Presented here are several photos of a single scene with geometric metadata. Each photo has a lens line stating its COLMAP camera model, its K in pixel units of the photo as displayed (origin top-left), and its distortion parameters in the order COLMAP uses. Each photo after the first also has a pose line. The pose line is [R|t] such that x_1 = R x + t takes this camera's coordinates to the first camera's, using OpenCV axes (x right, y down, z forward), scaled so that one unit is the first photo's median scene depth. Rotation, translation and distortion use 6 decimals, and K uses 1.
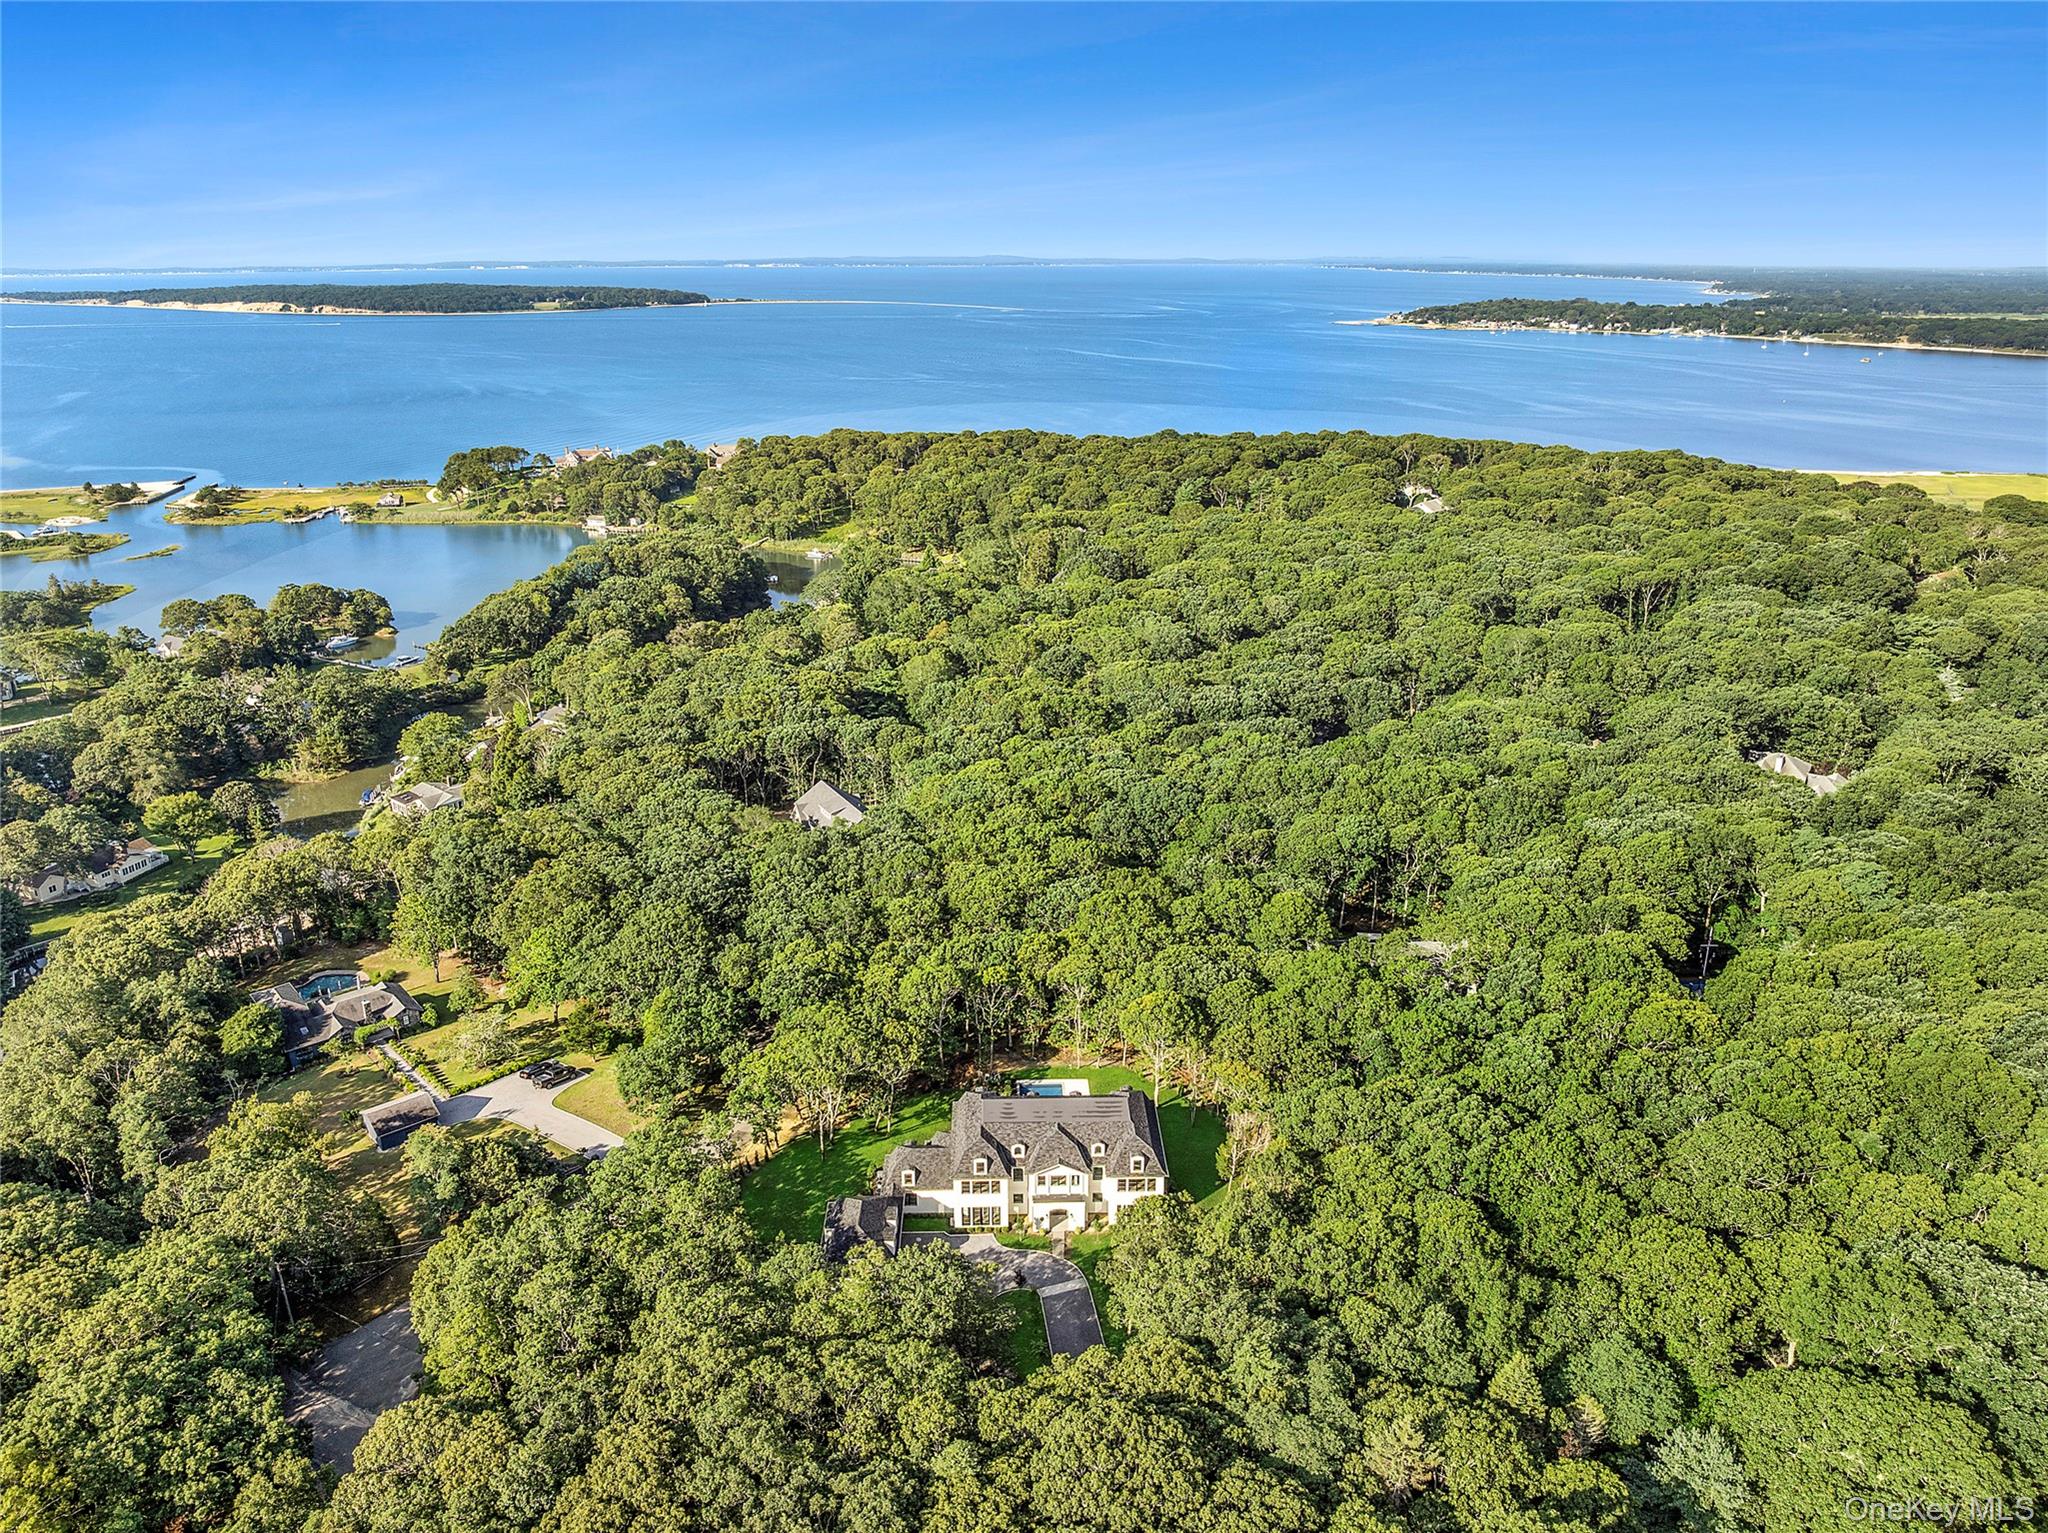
lens RADIAL K [[1420.2, 0, 1024.0], [0, 1420.2, 766.5], [0, 0, 1]] dist [-0.040368, 0.003851]
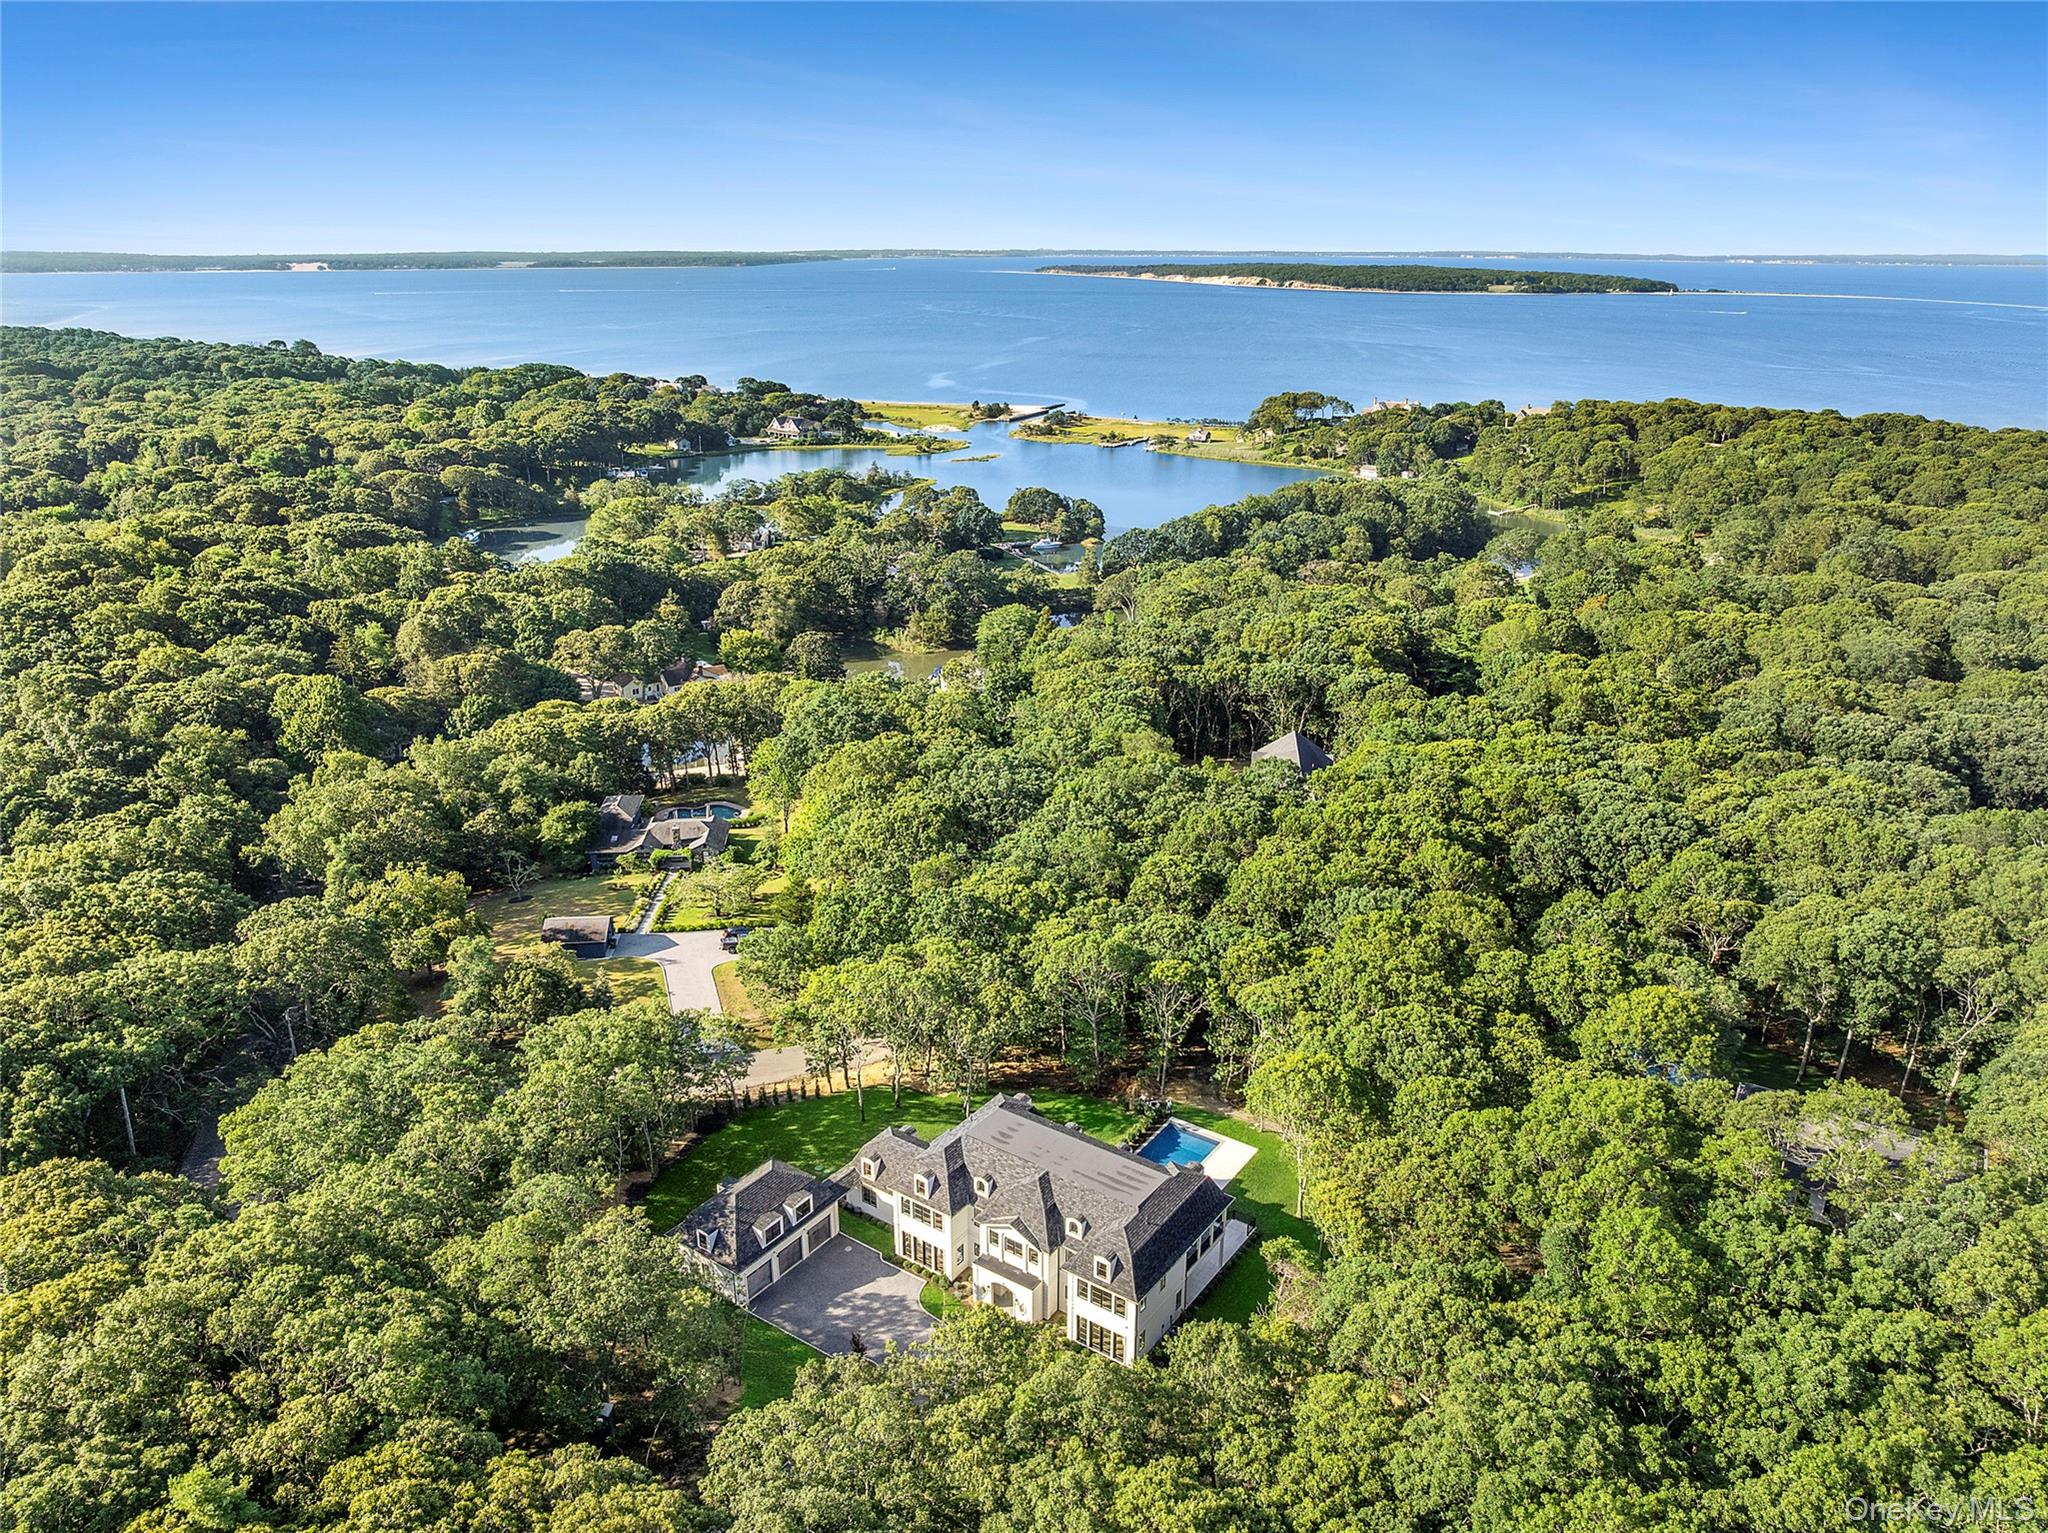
lens RADIAL K [[1420.2, 0, 1024.0], [0, 1420.2, 766.5], [0, 0, 1]] dist [-0.040368, 0.003851]
pose [[0.805927, 0.204535, -0.555560, 0.103621], [-0.200135, 0.977302, 0.069476, 0.002215], [0.557160, 0.055195, 0.828569, 0.112900]]
